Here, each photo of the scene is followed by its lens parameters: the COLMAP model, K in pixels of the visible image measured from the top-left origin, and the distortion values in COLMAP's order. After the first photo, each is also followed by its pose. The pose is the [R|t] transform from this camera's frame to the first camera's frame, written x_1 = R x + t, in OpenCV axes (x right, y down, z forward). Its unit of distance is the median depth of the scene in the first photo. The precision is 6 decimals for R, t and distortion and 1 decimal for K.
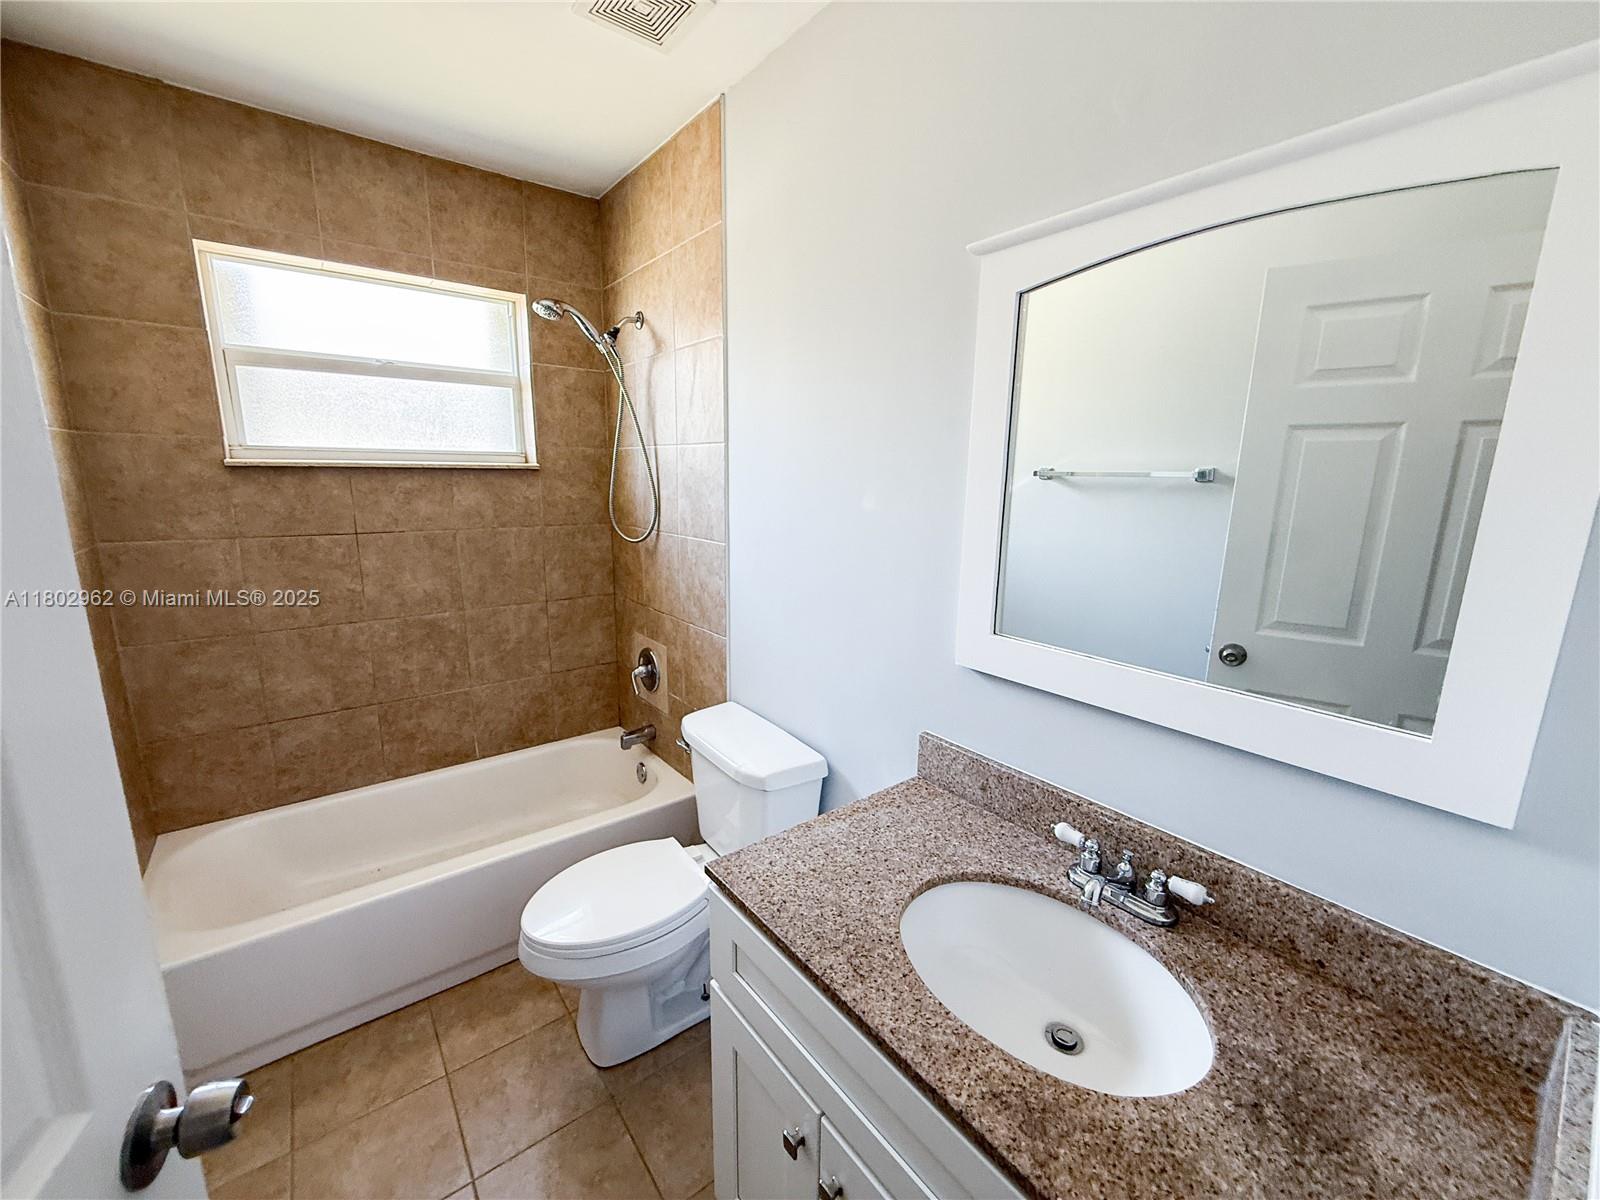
lens RADIAL K [[634.4, 0, 812.9], [0, 634.4, 597.6], [0, 0, 1]] dist [-0.000852, -0.000016]
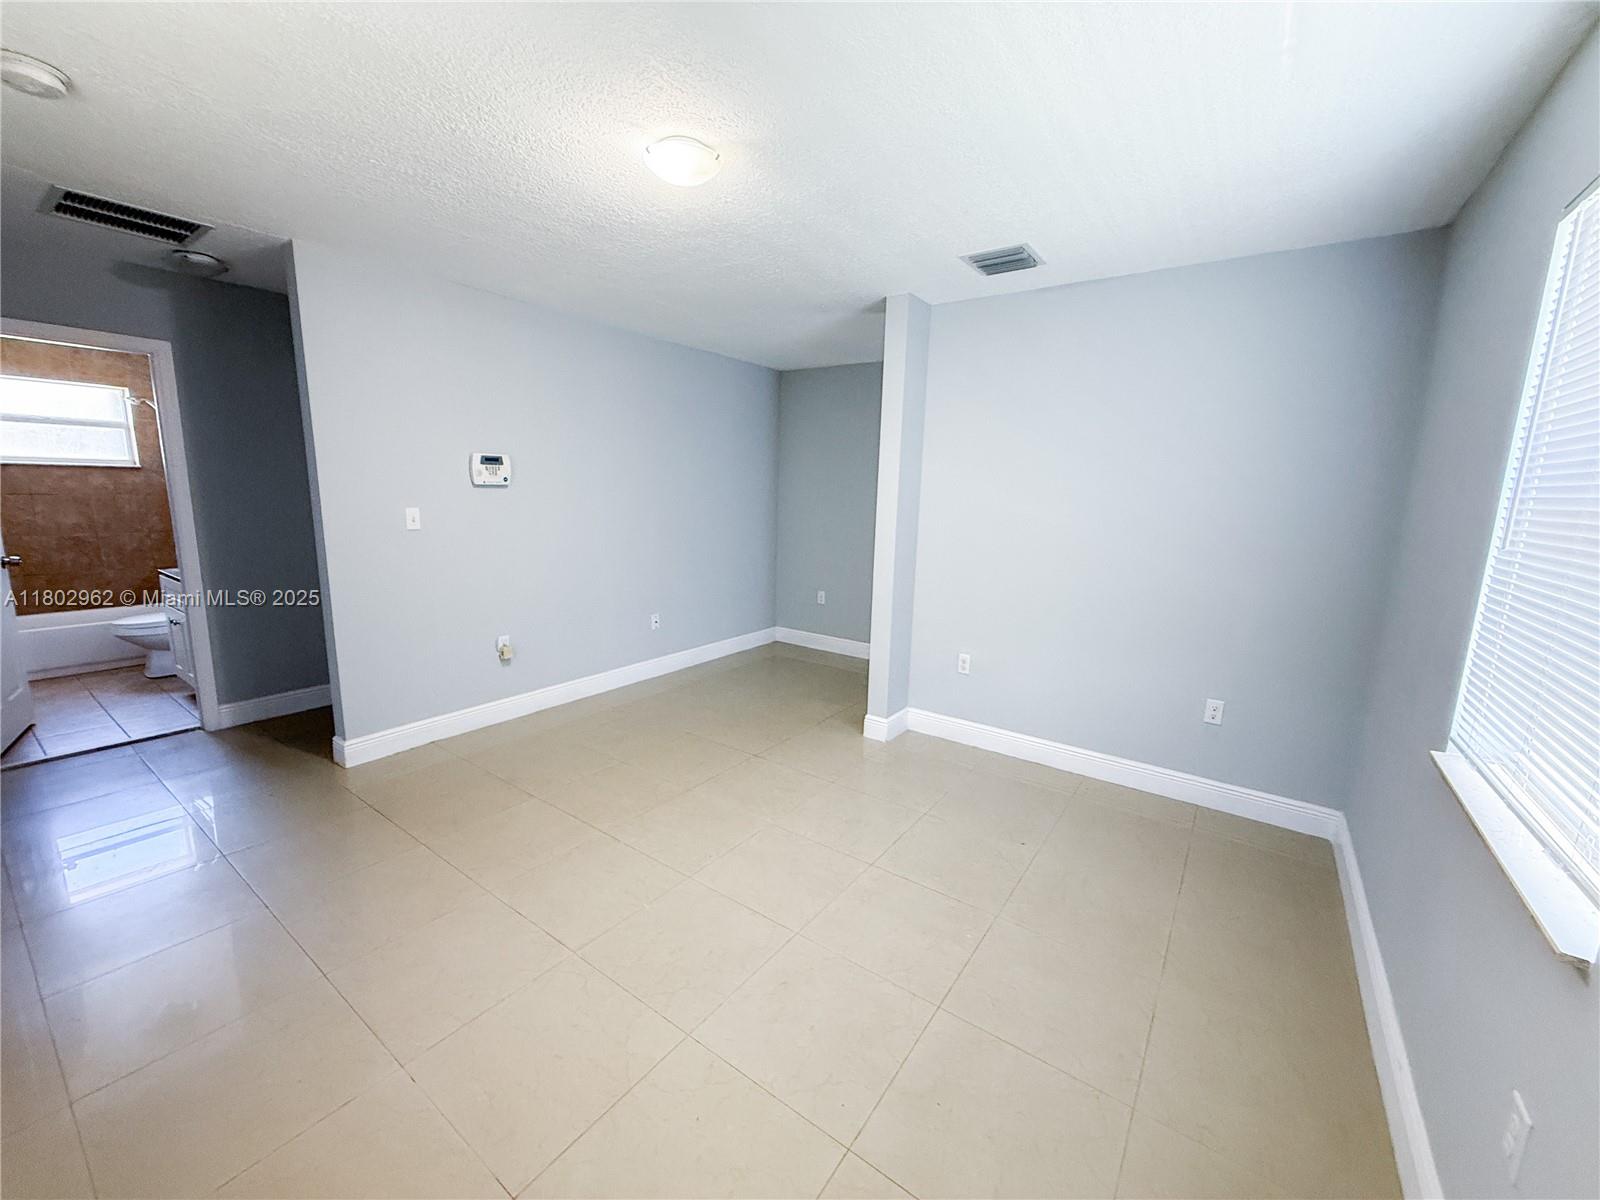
lens RADIAL K [[634.4, 0, 812.9], [0, 634.4, 597.6], [0, 0, 1]] dist [-0.000852, -0.000016]
pose [[0.959873, -0.035583, 0.278169, 1.165943], [0.040219, 0.999131, -0.010976, 0.359276], [-0.277536, 0.021723, 0.960470, -1.717322]]
